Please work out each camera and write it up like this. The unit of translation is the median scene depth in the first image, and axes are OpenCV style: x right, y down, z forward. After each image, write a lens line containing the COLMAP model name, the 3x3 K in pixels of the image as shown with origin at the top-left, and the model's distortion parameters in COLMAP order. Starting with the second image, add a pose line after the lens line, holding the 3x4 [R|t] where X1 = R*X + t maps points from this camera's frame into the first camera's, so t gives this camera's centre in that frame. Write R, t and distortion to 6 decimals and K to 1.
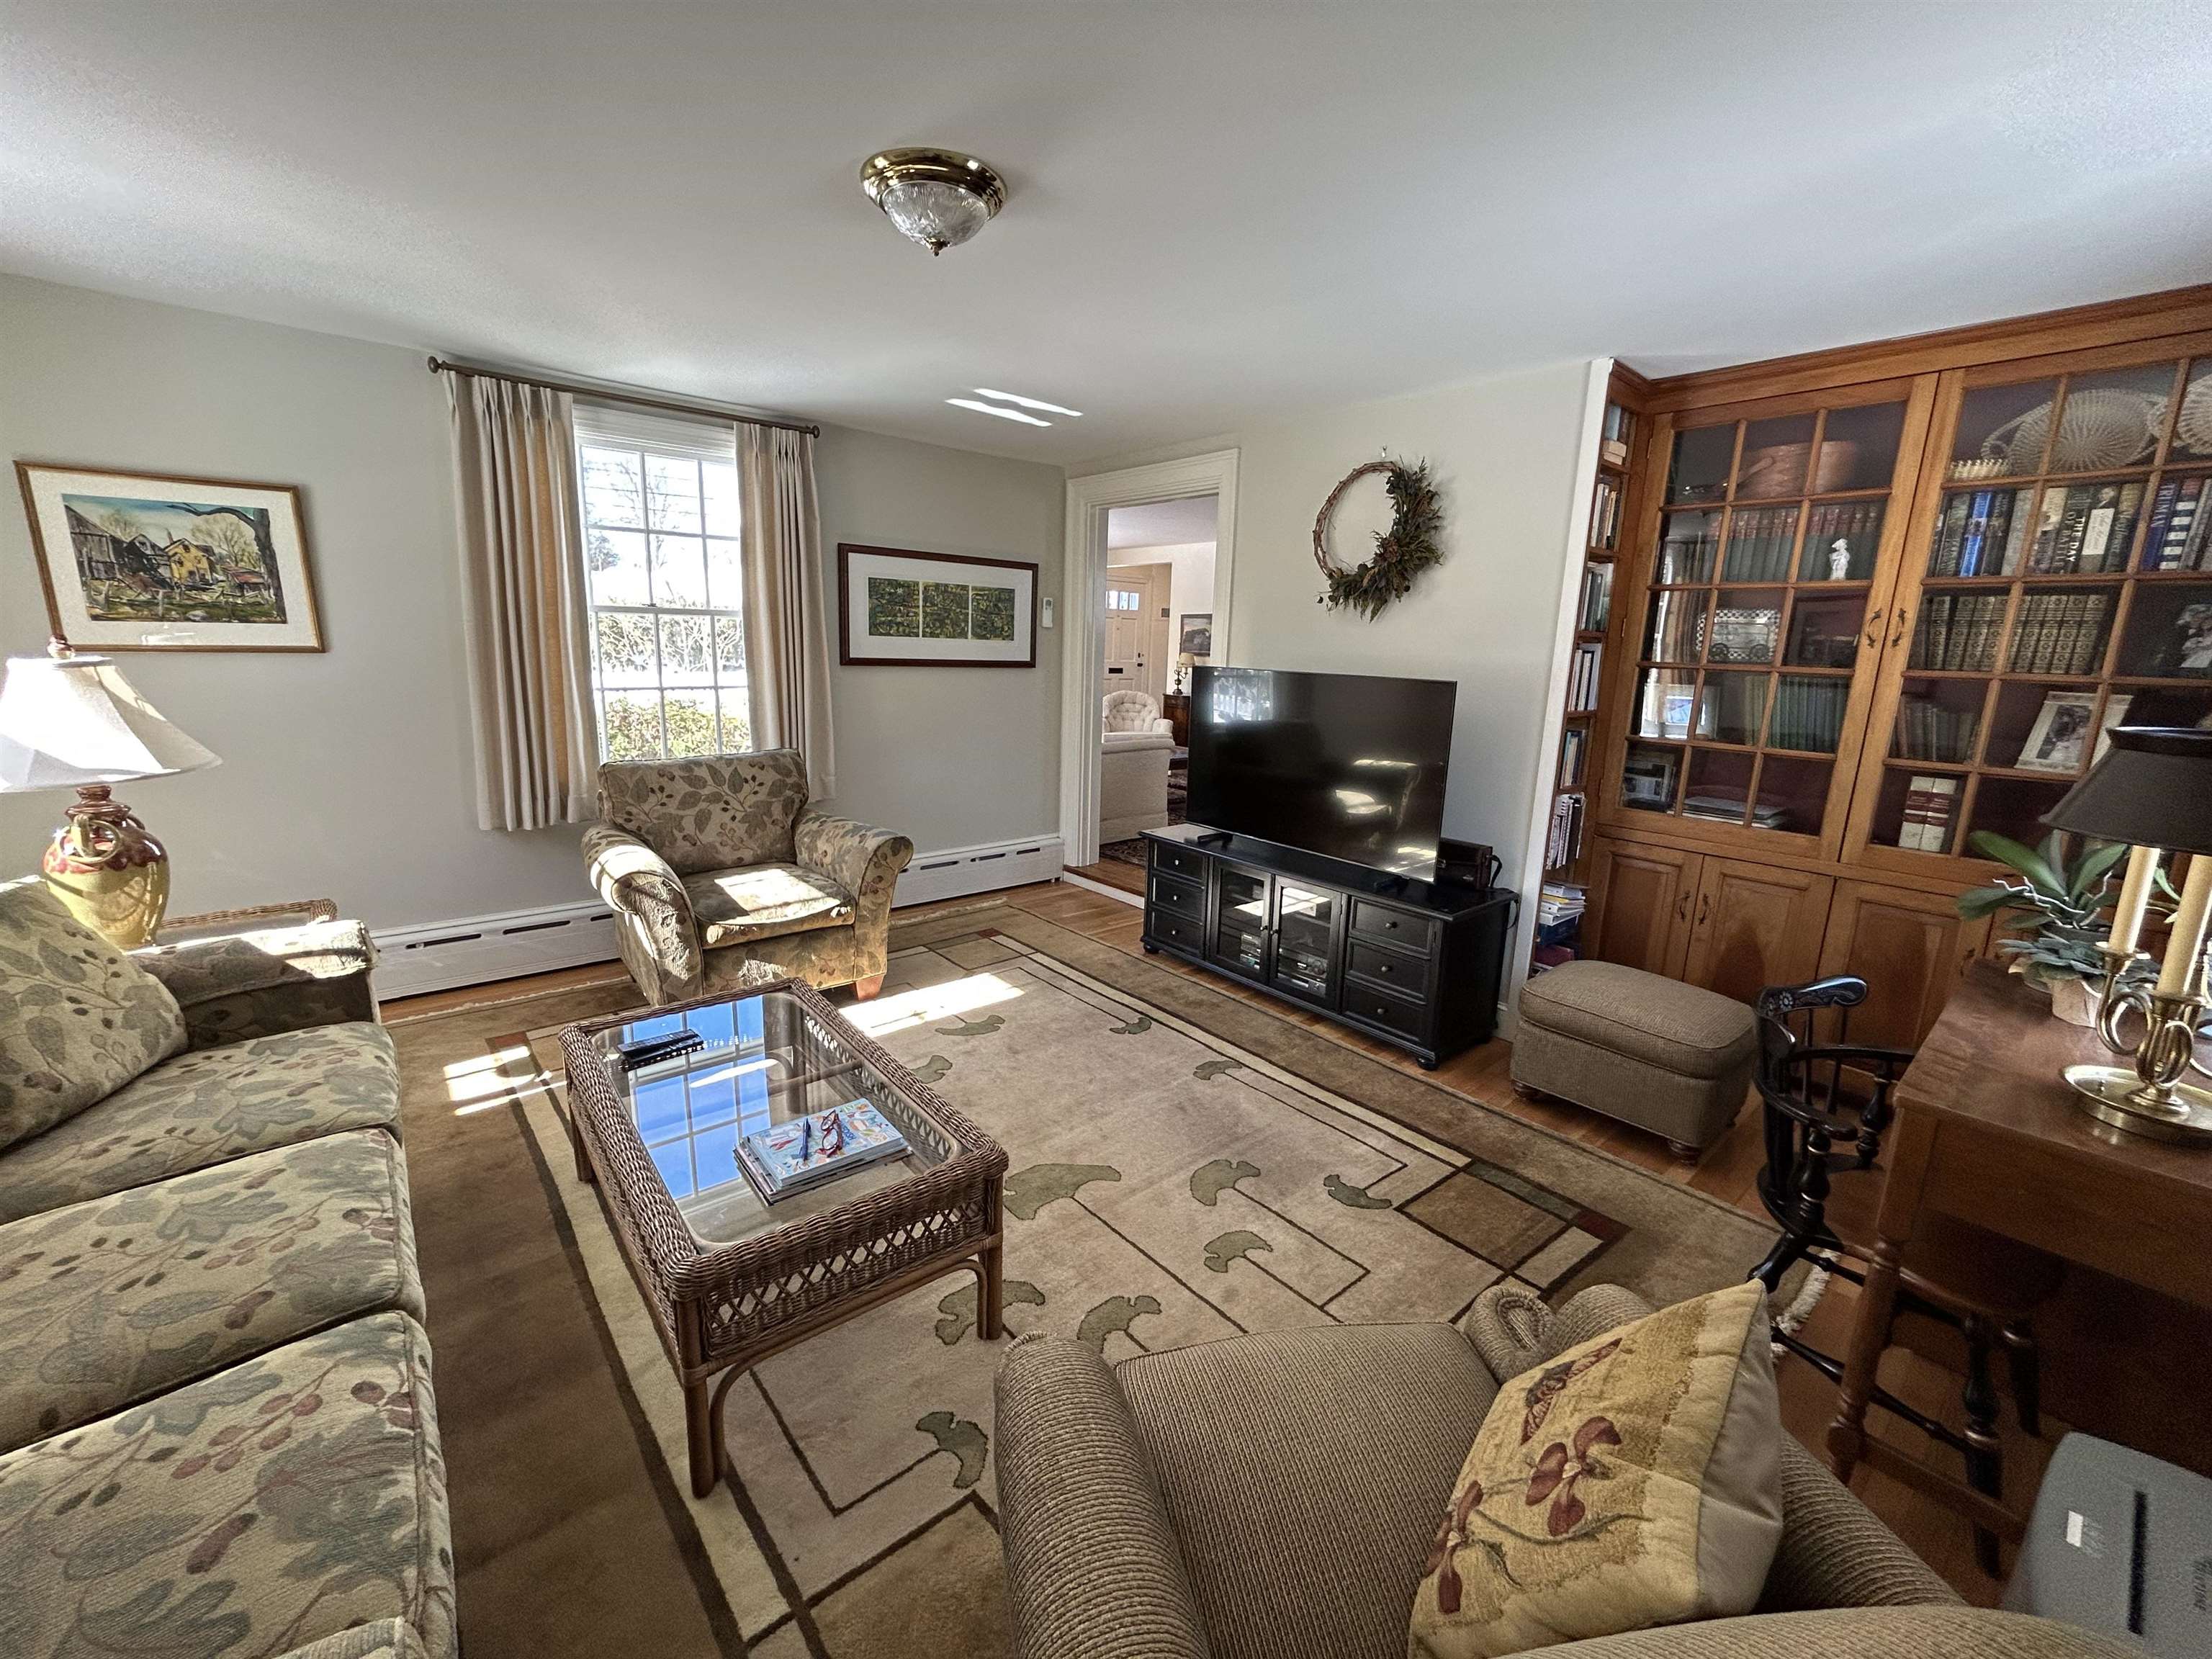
lens RADIAL K [[891.4, 0, 1099.7], [0, 891.4, 828.0], [0, 0, 1]] dist [-0.001633, 0.000458]
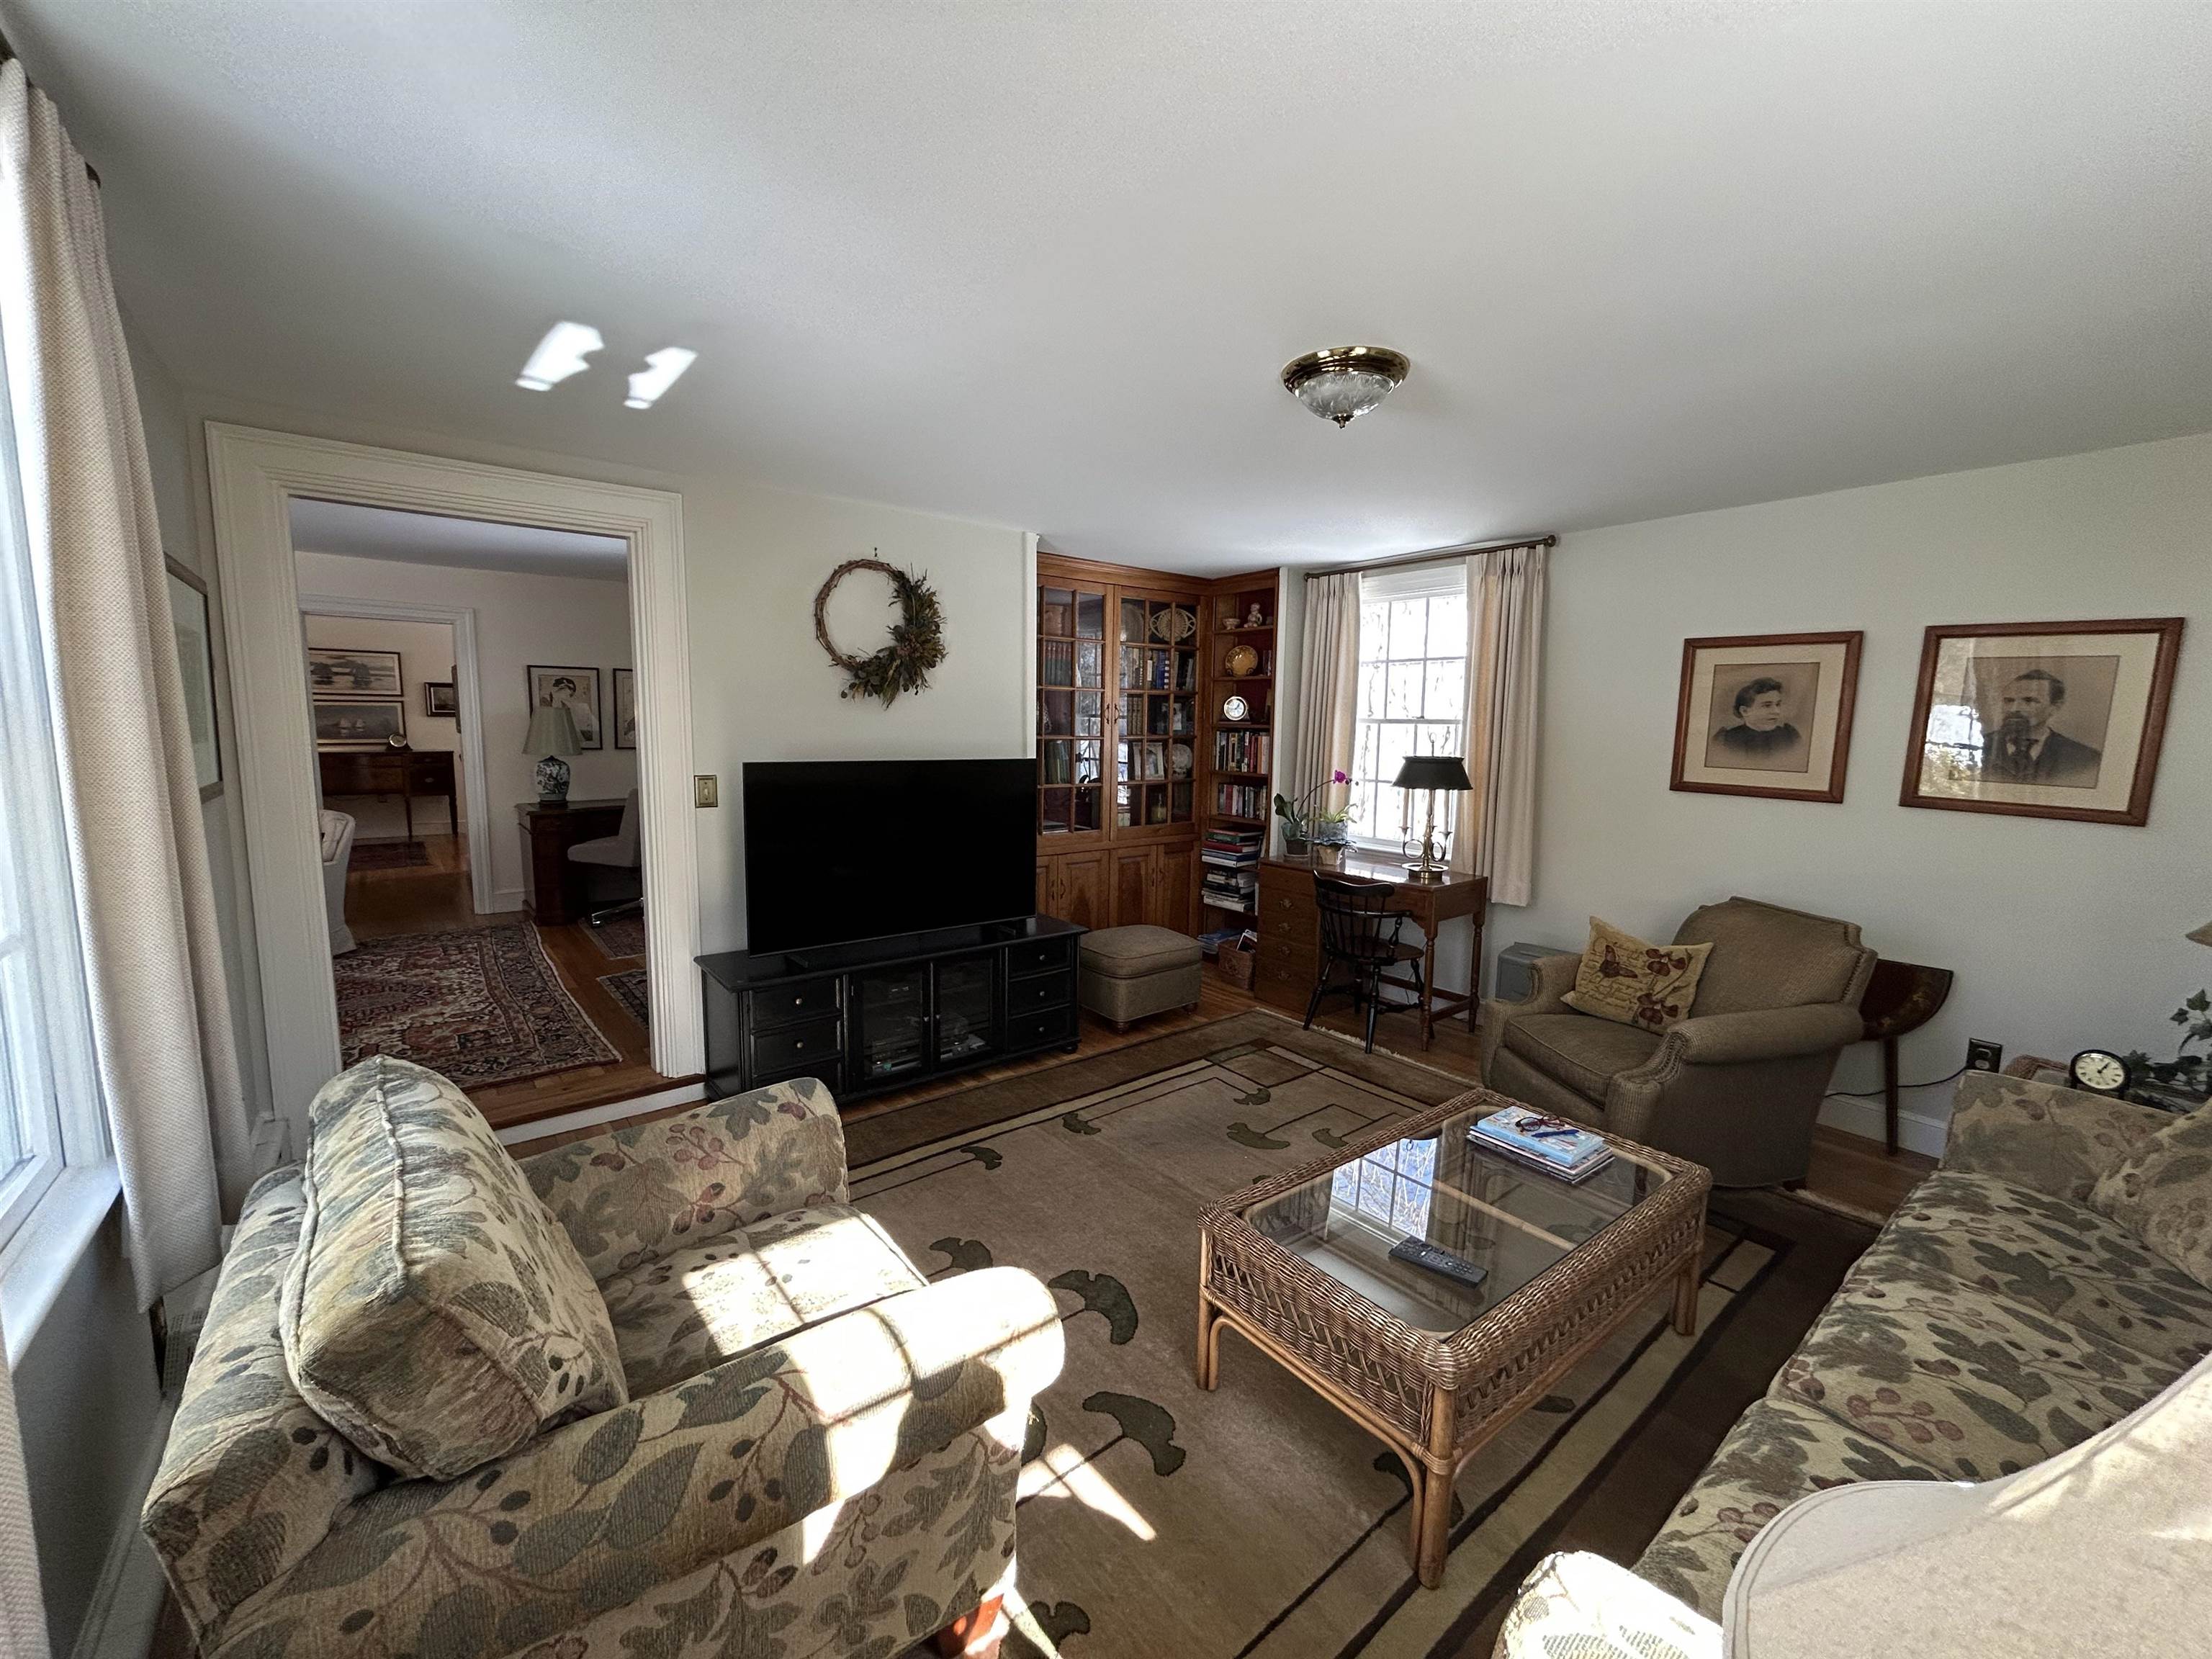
lens RADIAL K [[891.4, 0, 1099.7], [0, 891.4, 828.0], [0, 0, 1]] dist [-0.001633, 0.000458]
pose [[0.033547, -0.146739, 0.988606, -0.790293], [0.199966, 0.970148, 0.137213, -0.198194], [-0.979228, 0.193084, 0.061888, 0.747872]]
